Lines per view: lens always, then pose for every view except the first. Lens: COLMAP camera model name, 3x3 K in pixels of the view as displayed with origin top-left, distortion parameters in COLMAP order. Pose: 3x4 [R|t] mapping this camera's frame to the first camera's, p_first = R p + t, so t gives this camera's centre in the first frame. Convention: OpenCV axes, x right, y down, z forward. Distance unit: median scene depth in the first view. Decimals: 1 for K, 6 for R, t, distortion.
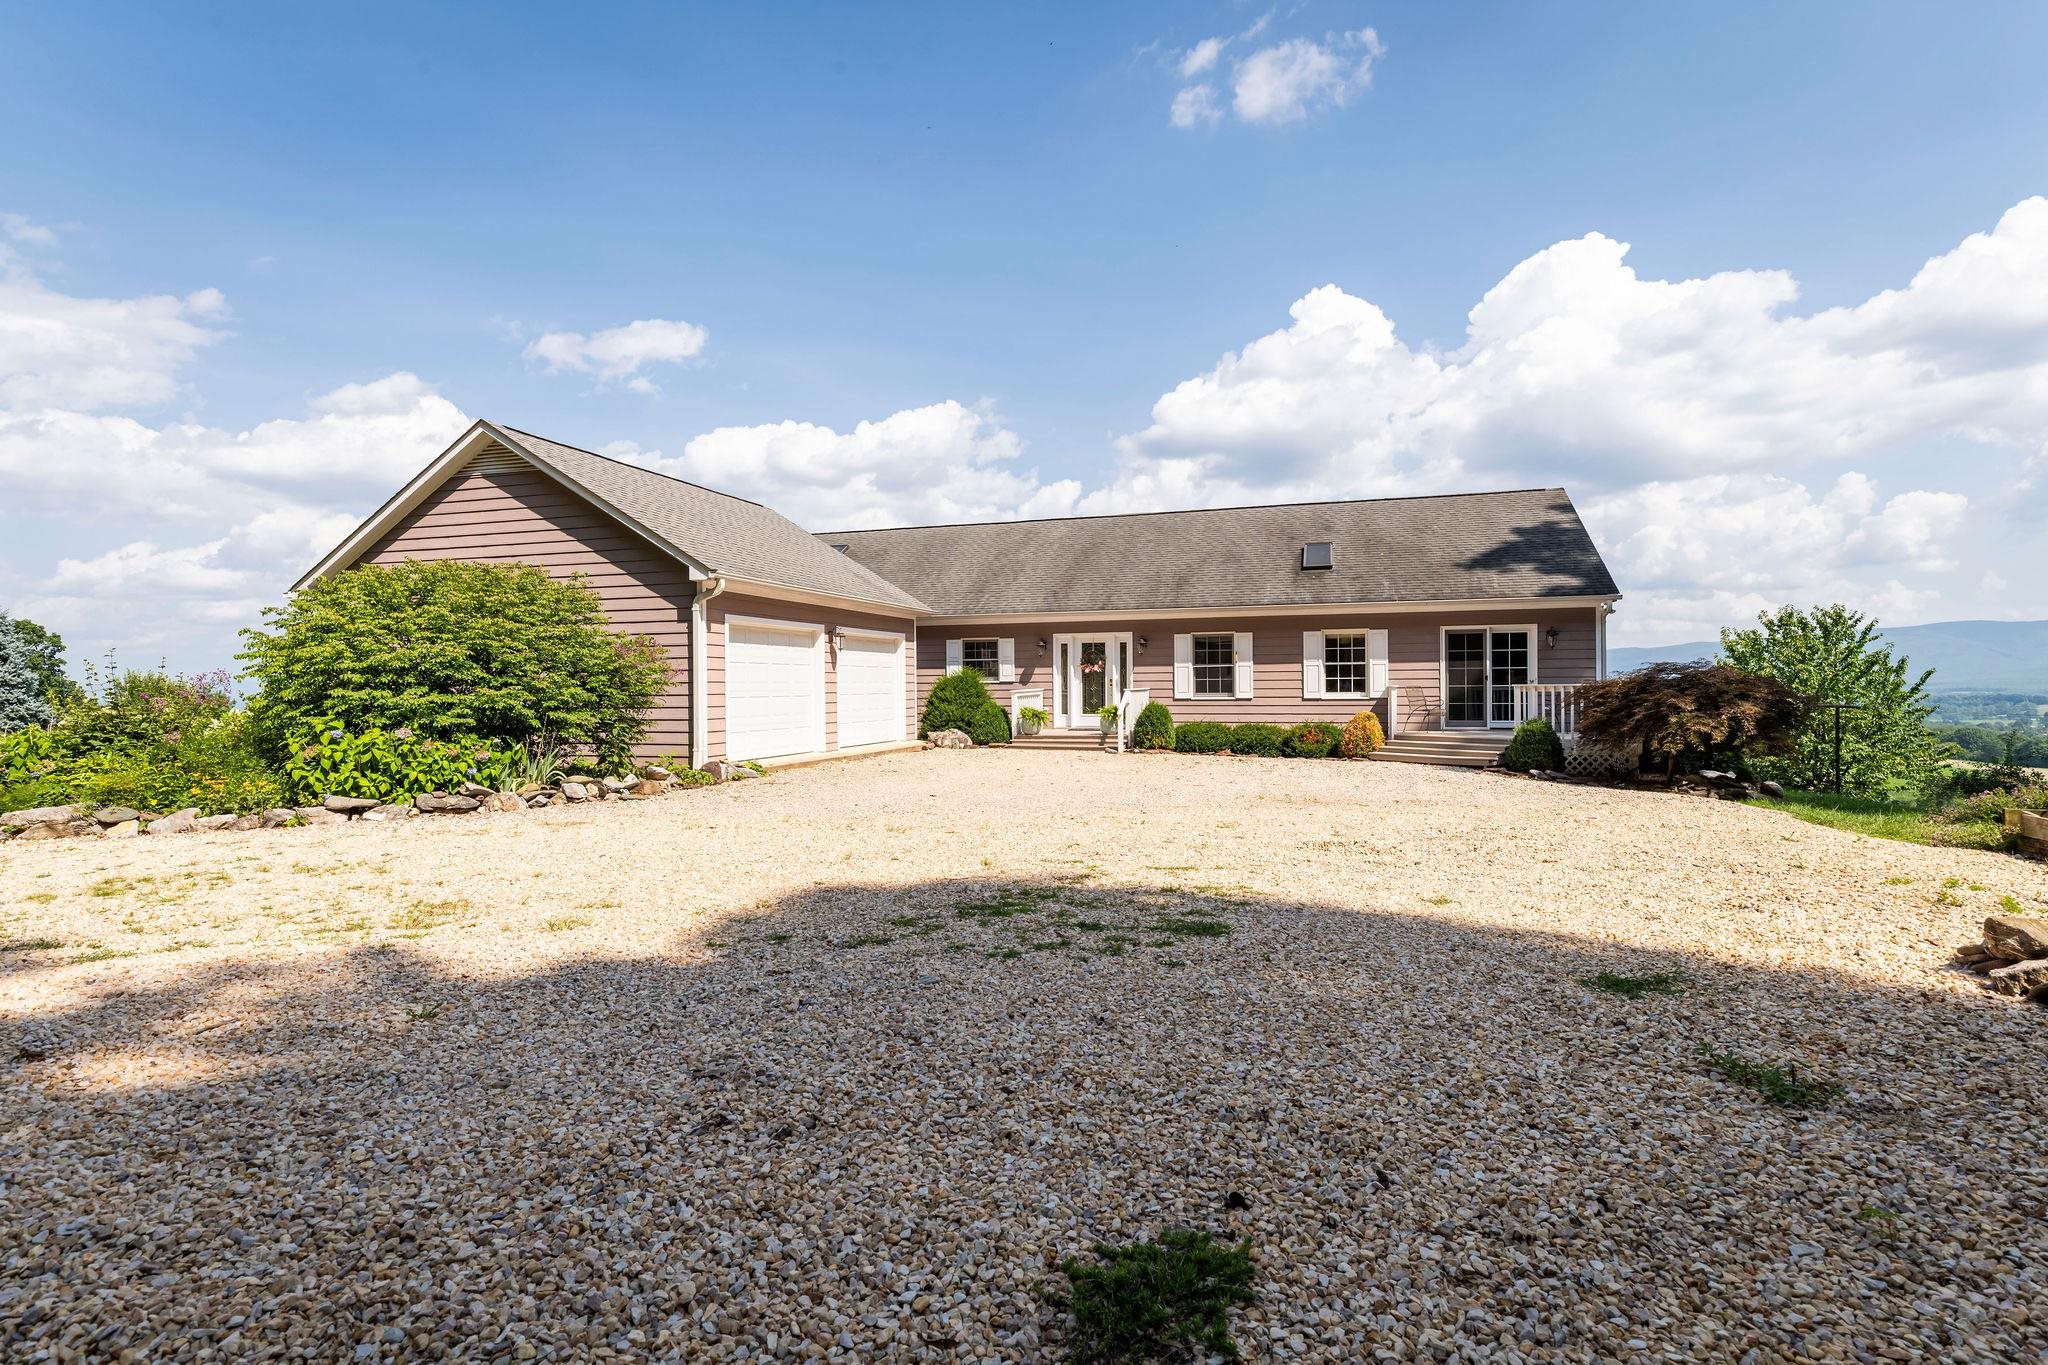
lens RADIAL K [[1003.8, 0, 1039.2], [0, 1003.8, 684.7], [0, 0, 1]] dist [-0.002119, -0.000613]
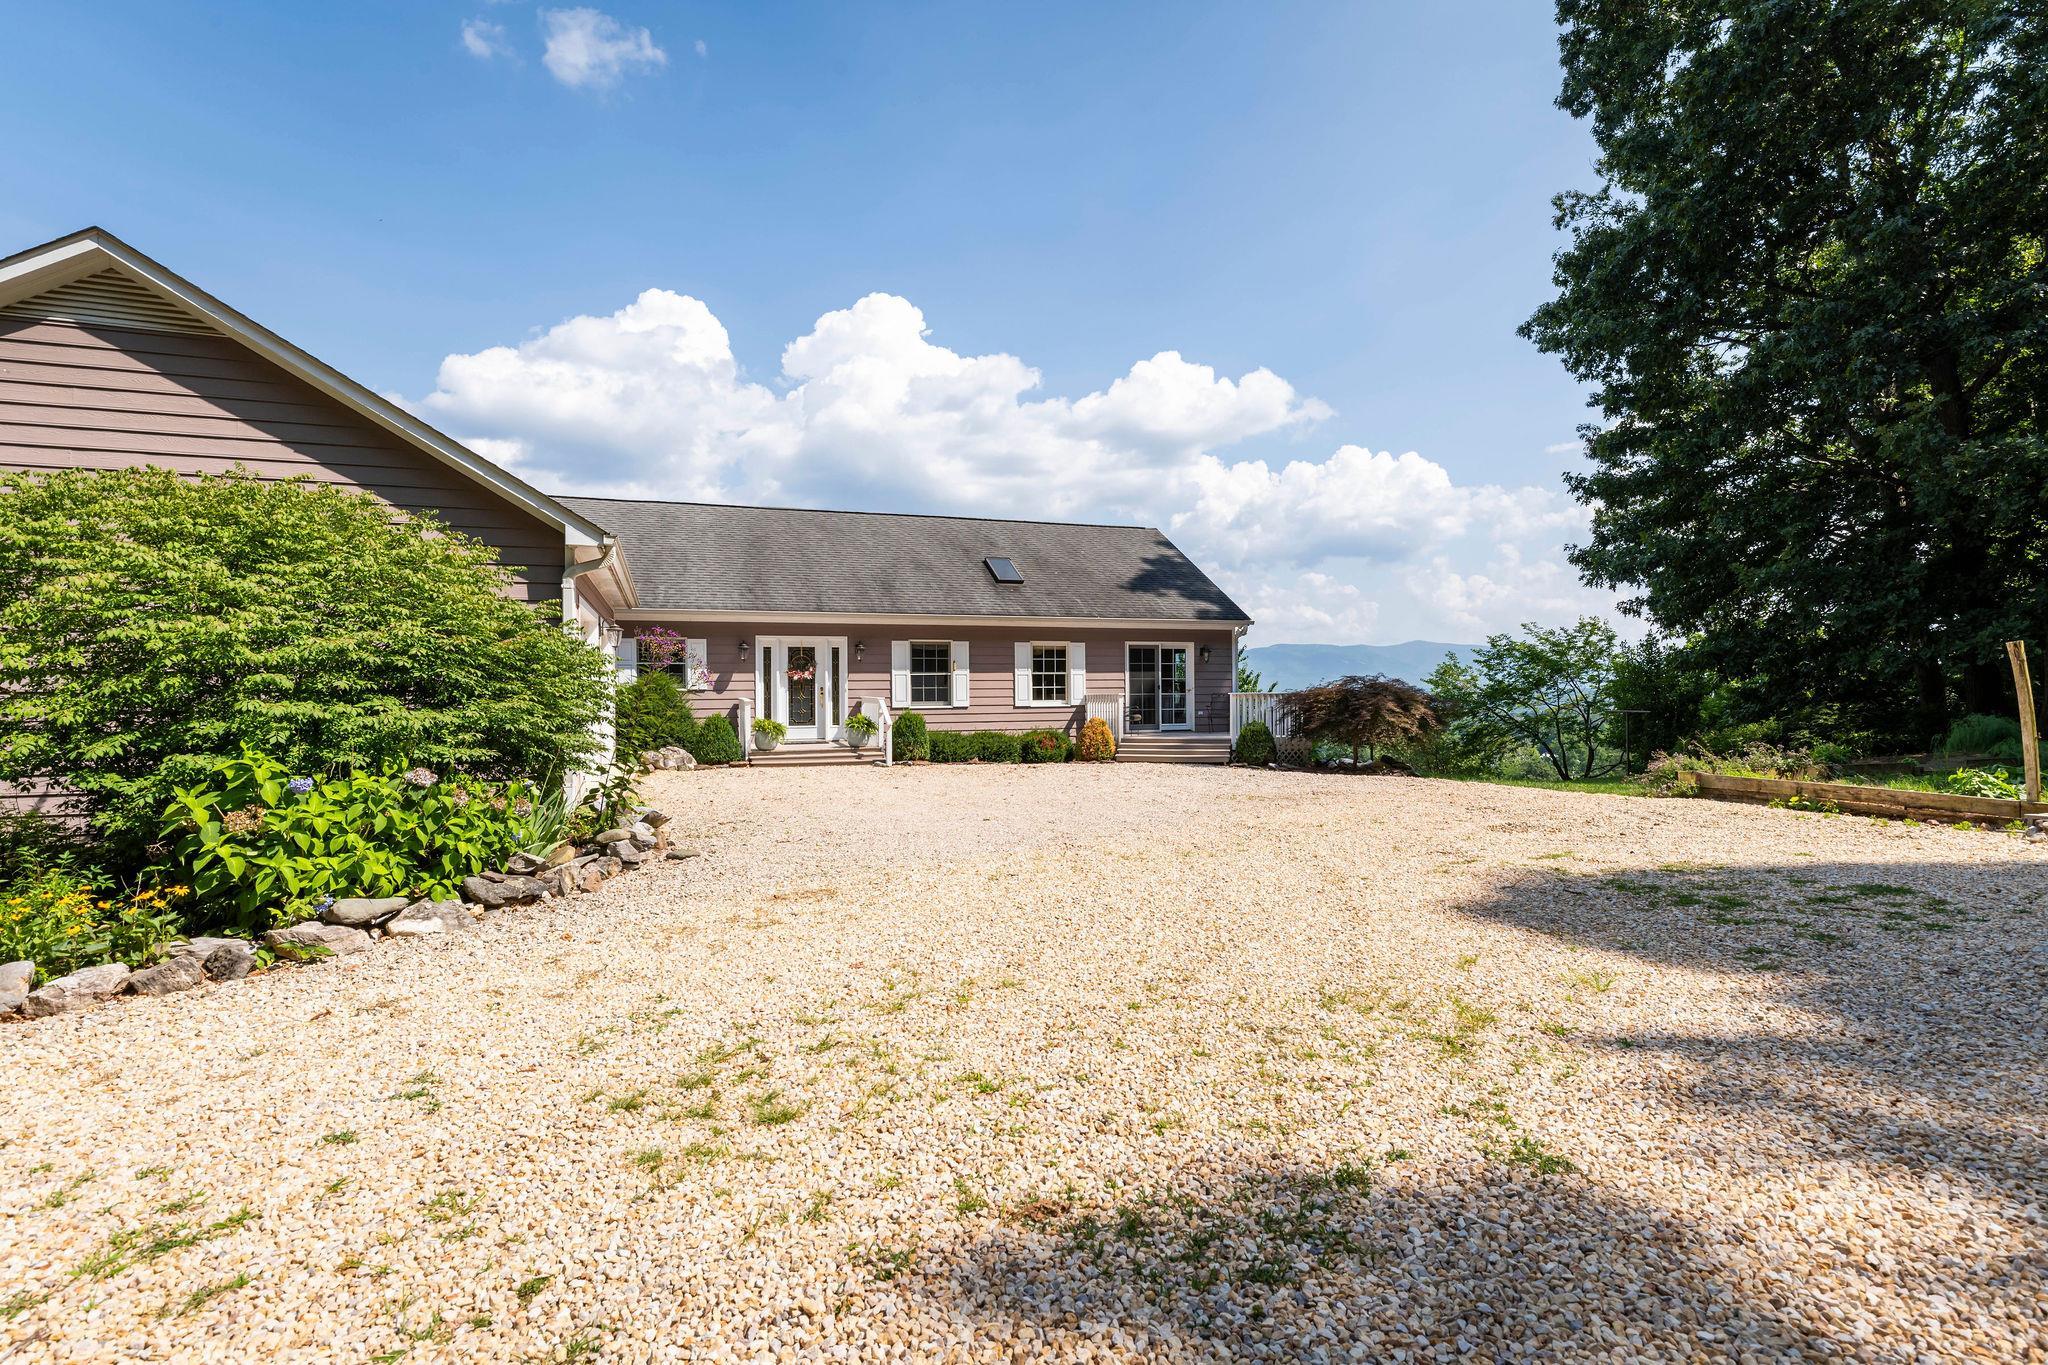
lens RADIAL K [[1003.8, 0, 1039.2], [0, 1003.8, 684.7], [0, 0, 1]] dist [-0.002119, -0.000613]
pose [[0.786729, 0.004424, 0.617283, -0.352127], [0.001302, 0.999960, -0.008826, 0.000545], [-0.617297, 0.007747, 0.786692, 0.164004]]
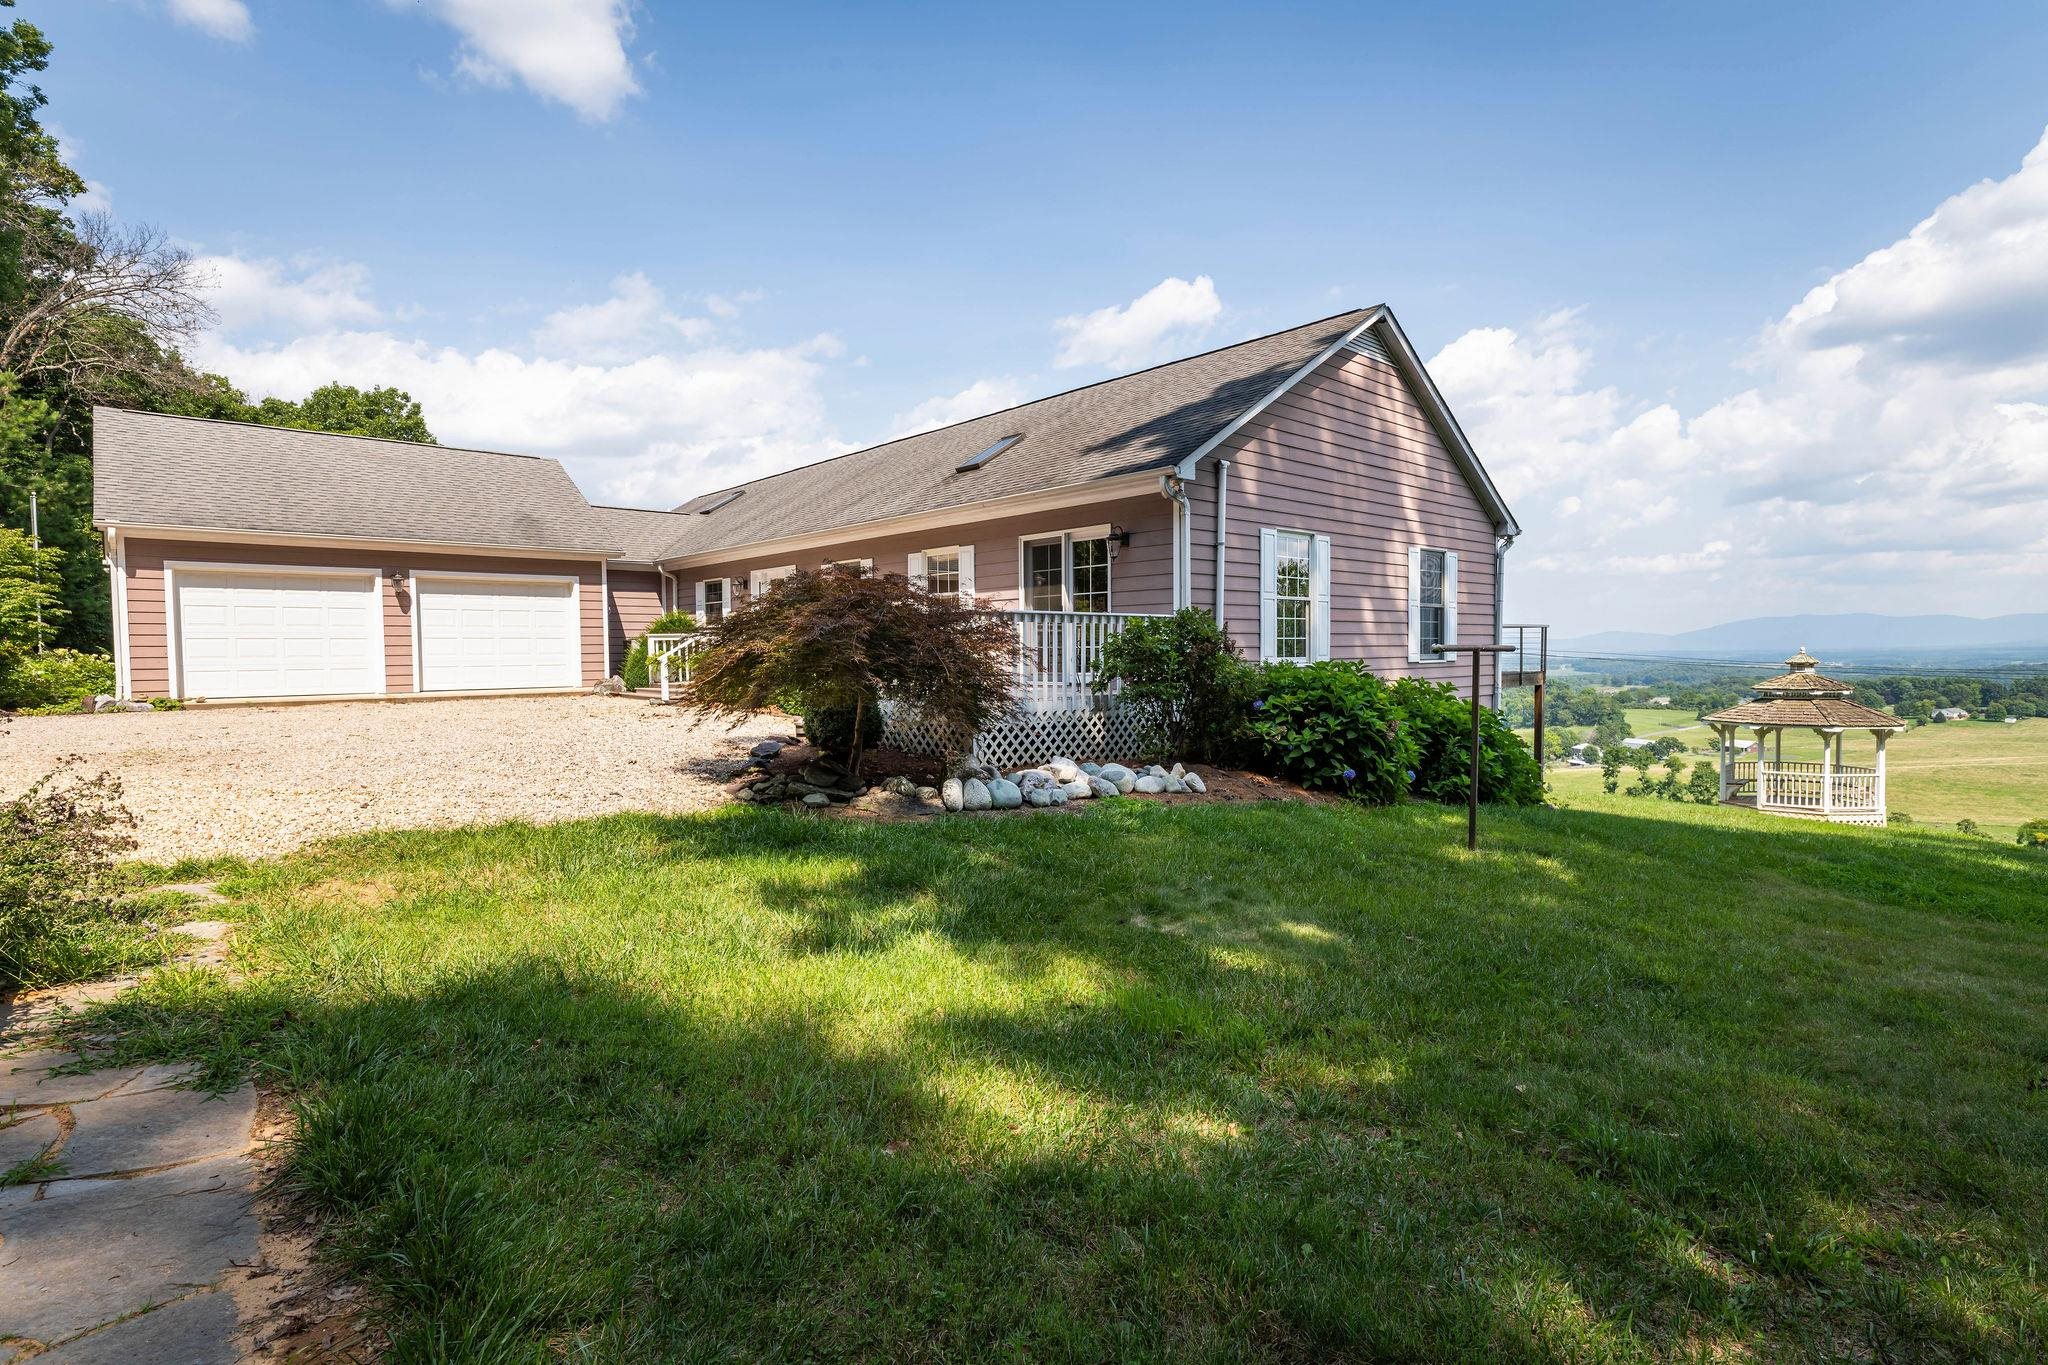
lens RADIAL K [[1003.8, 0, 1039.2], [0, 1003.8, 684.7], [0, 0, 1]] dist [-0.002119, -0.000613]
pose [[0.870620, 0.015906, -0.491698, 0.719789], [0.004480, 0.999179, 0.040255, 0.016215], [0.491935, -0.037250, 0.869835, 0.367195]]
